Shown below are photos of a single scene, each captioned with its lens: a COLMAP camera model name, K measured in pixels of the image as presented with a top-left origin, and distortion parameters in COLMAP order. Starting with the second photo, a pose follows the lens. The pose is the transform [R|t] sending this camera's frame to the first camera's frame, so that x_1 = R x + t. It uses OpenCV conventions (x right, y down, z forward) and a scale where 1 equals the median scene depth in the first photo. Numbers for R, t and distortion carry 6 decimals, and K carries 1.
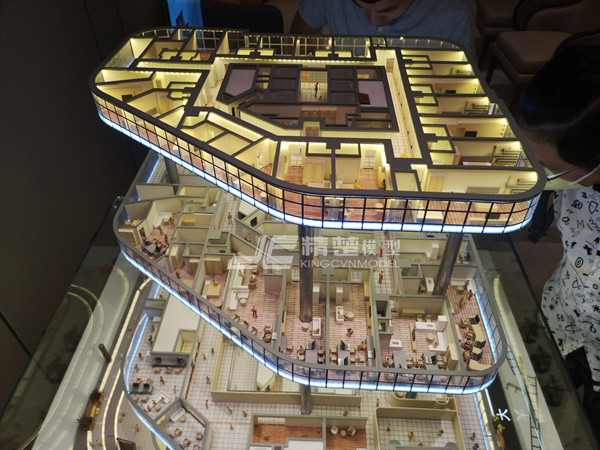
lens RADIAL K [[466.4, 0, 300.0], [0, 466.4, 225.0], [0, 0, 1]] dist [0.051455, -0.057504]
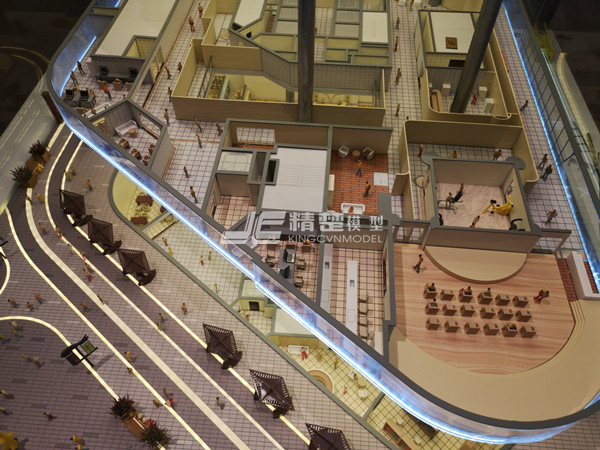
lens RADIAL K [[466.4, 0, 300.0], [0, 466.4, 225.0], [0, 0, 1]] dist [0.051455, -0.057504]
pose [[0.998880, 0.043957, -0.017504, 0.022097], [-0.040155, 0.983258, 0.177738, 0.383205], [0.025024, -0.176836, 0.983922, 0.257304]]
